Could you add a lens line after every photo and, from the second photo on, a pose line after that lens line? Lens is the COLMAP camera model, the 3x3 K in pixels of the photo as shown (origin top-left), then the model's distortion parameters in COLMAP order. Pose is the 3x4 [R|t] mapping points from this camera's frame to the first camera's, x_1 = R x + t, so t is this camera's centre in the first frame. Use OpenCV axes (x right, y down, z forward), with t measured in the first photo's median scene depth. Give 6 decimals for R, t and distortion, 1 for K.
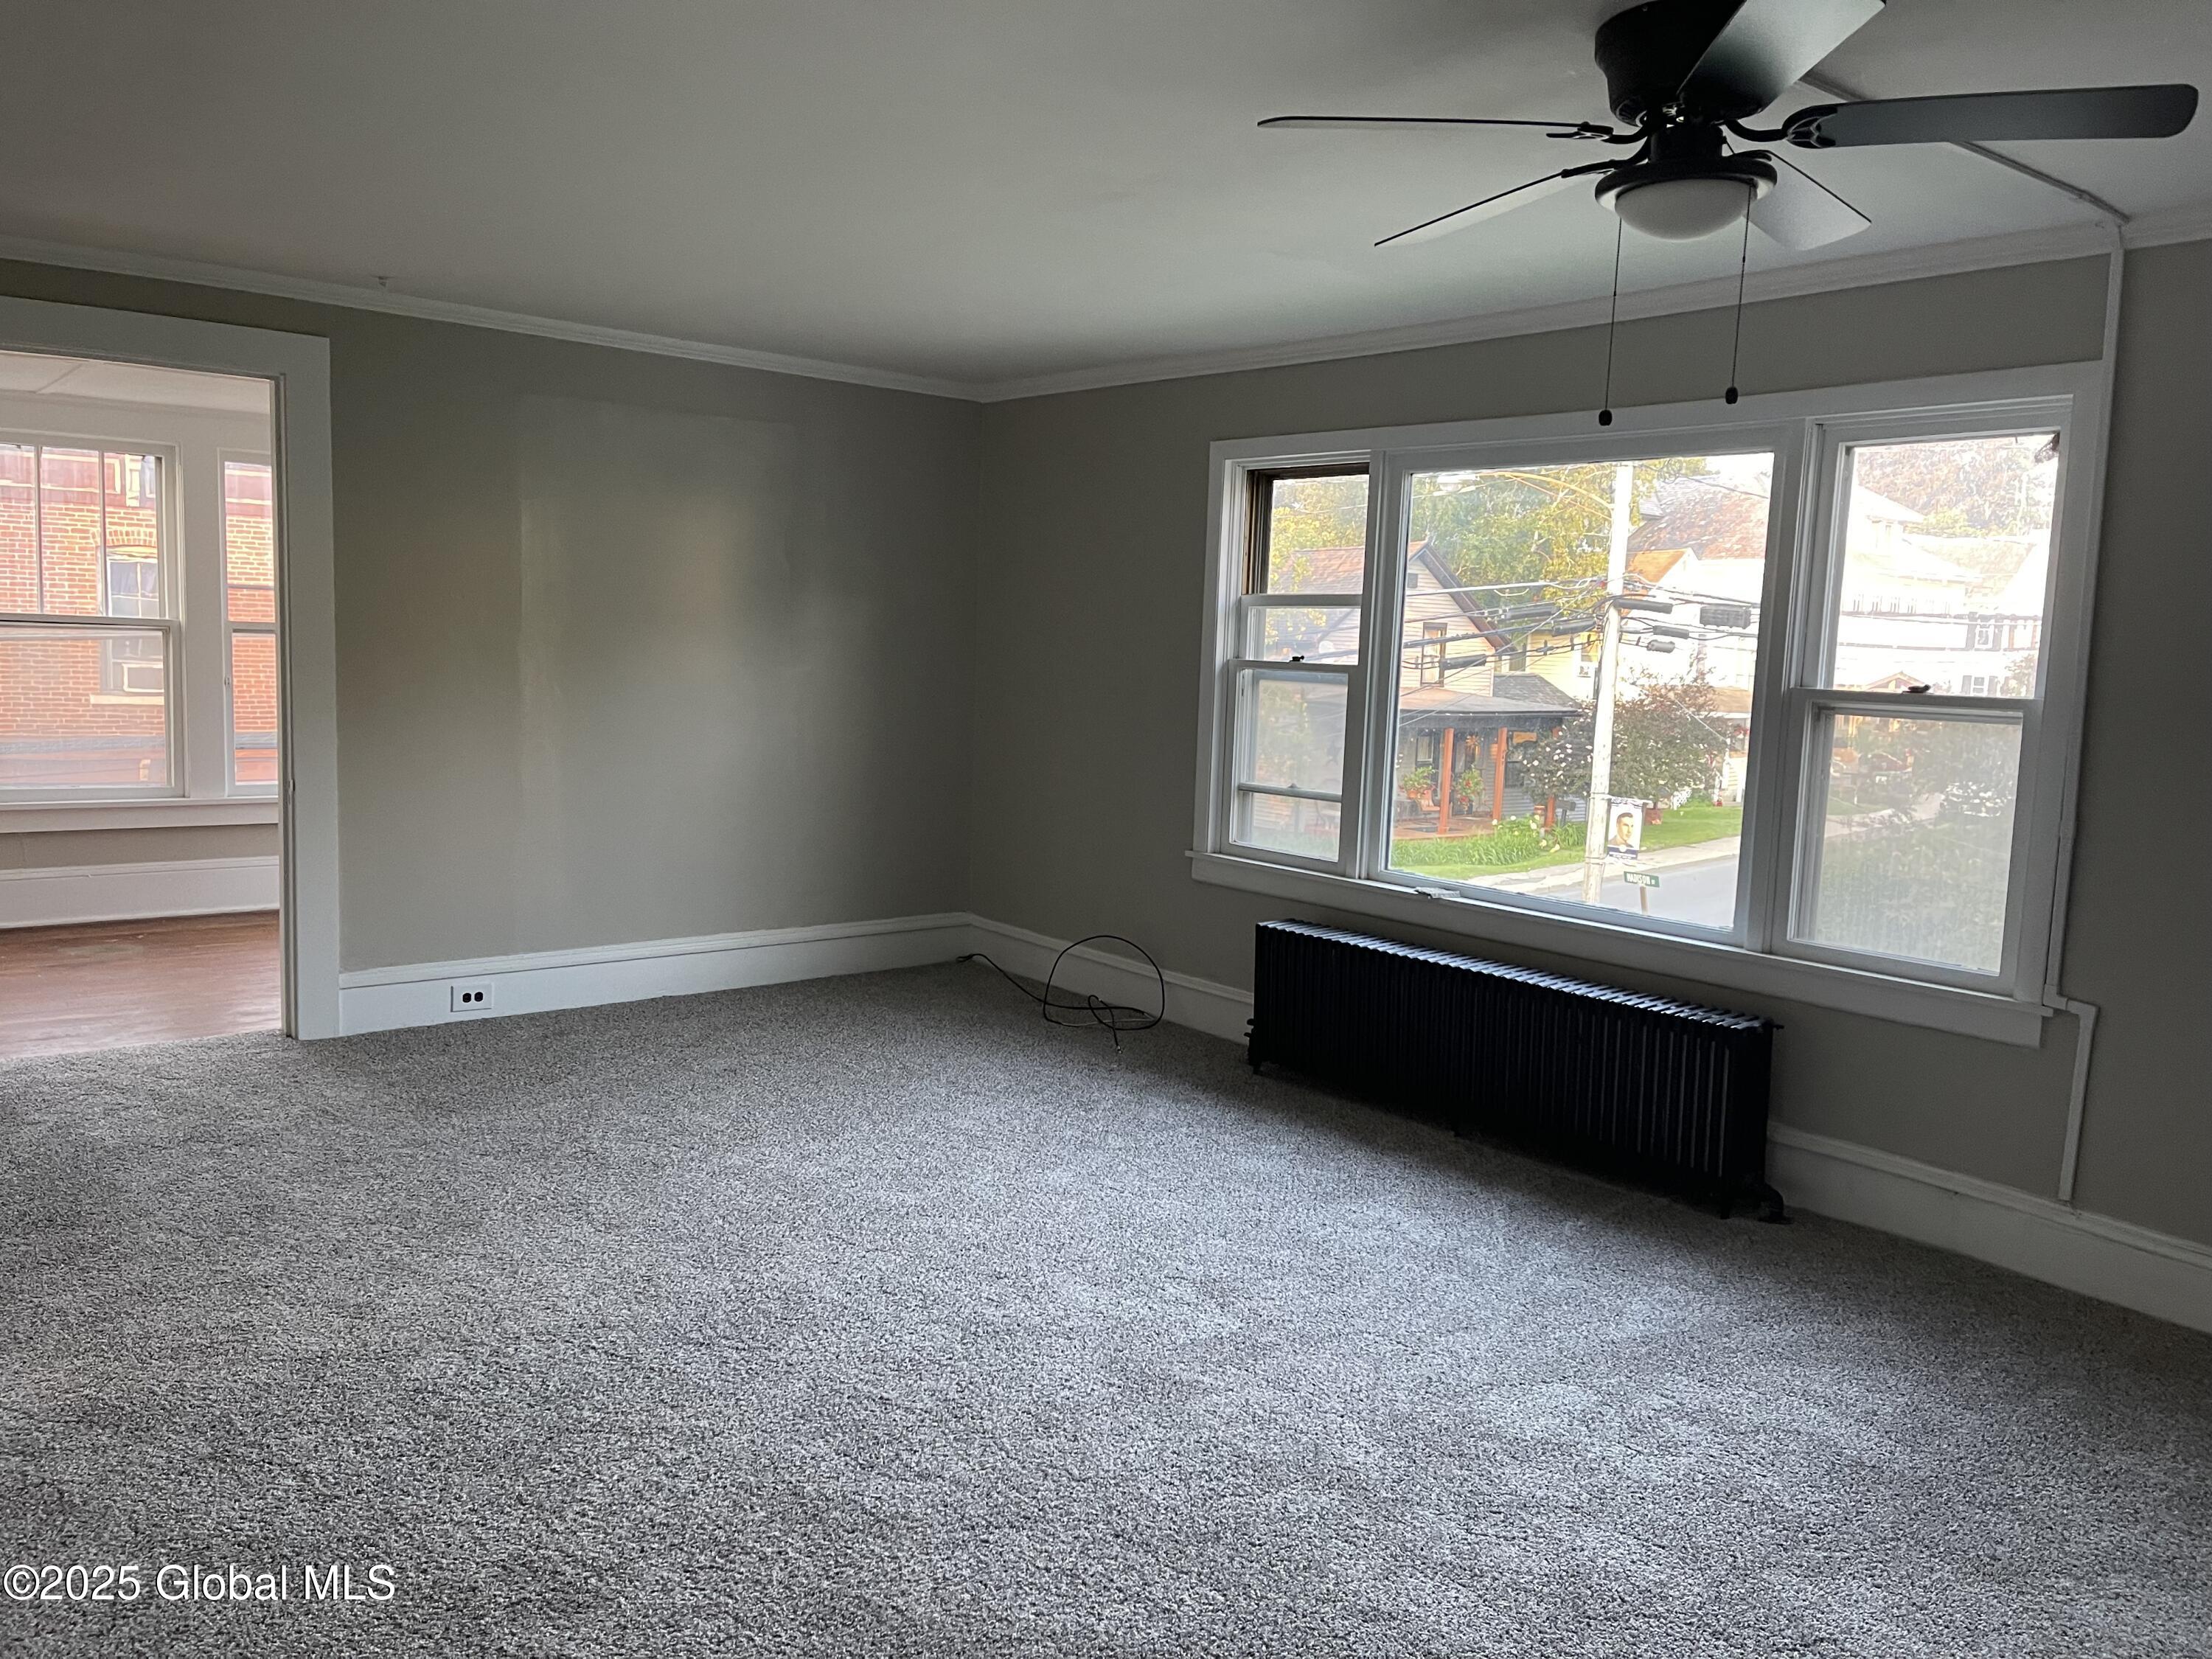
lens RADIAL K [[1655.3, 0, 1111.3], [0, 1655.3, 831.3], [0, 0, 1]] dist [0.070215, -0.098405]
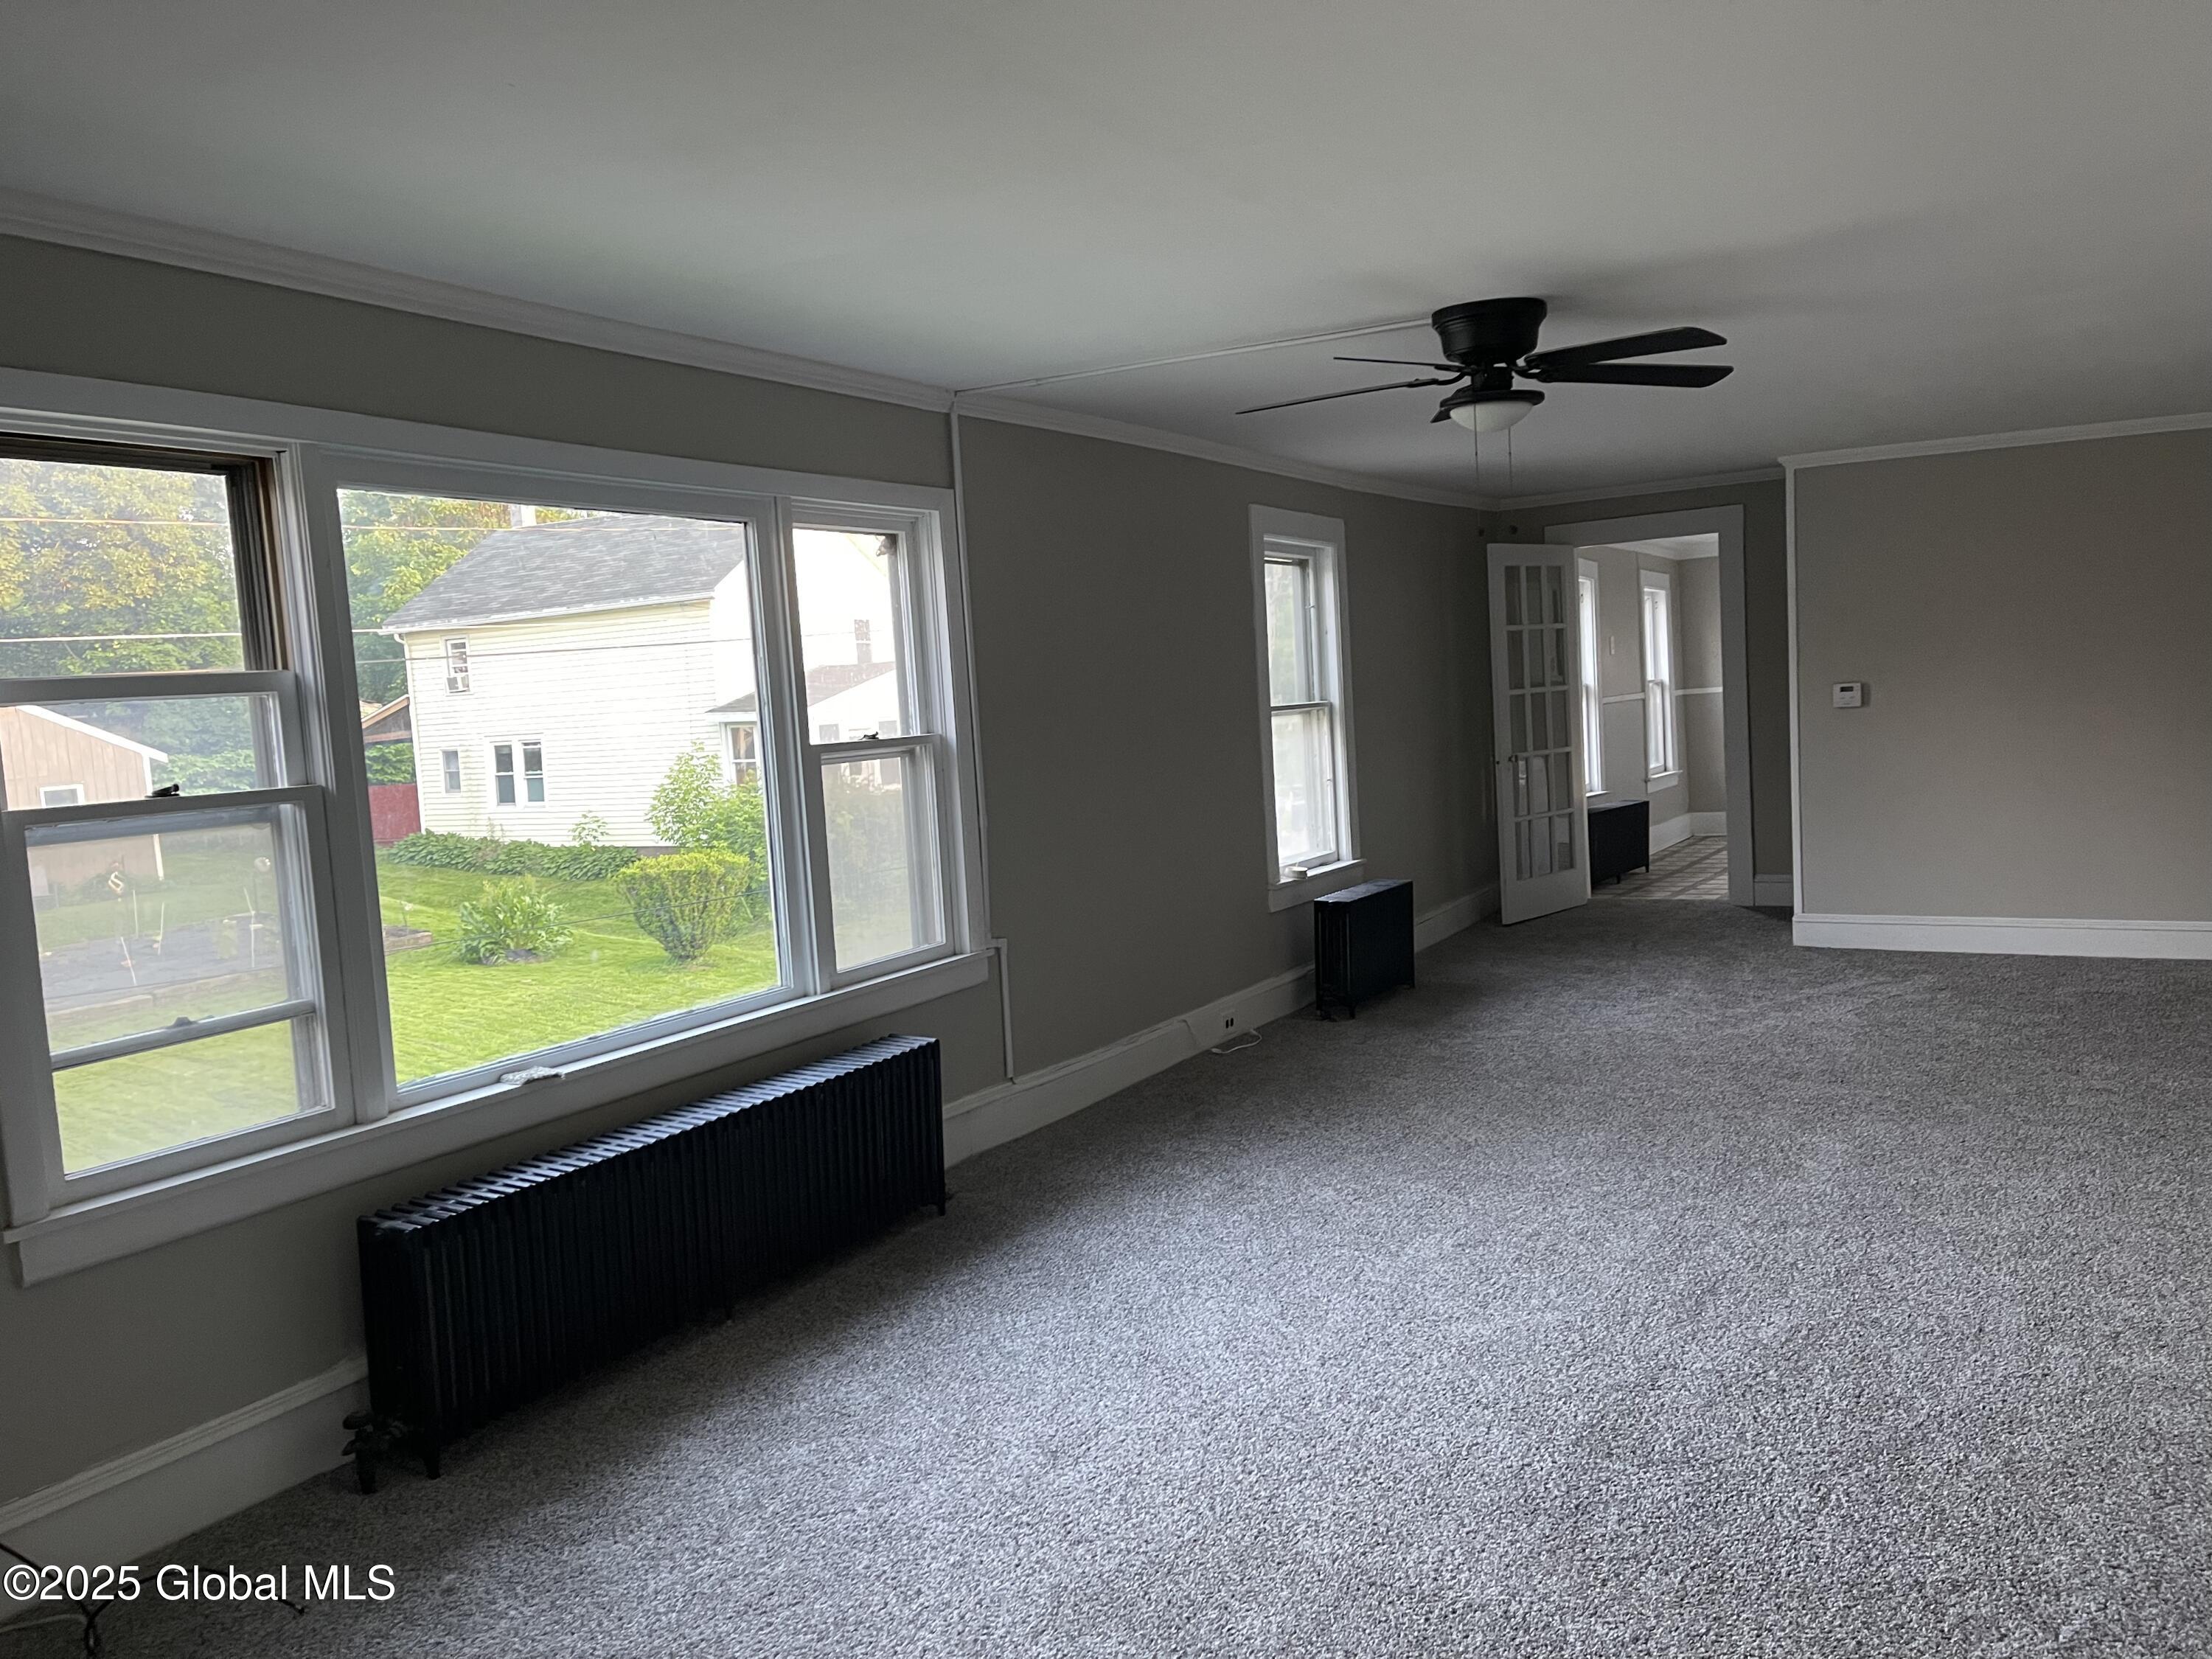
lens RADIAL K [[1655.3, 0, 1111.3], [0, 1655.3, 831.3], [0, 0, 1]] dist [0.070215, -0.098405]
pose [[-0.333636, -0.090805, 0.938319, -0.656271], [0.164792, 0.974406, 0.152892, -0.159481], [-0.928187, 0.205637, -0.310133, 1.132370]]
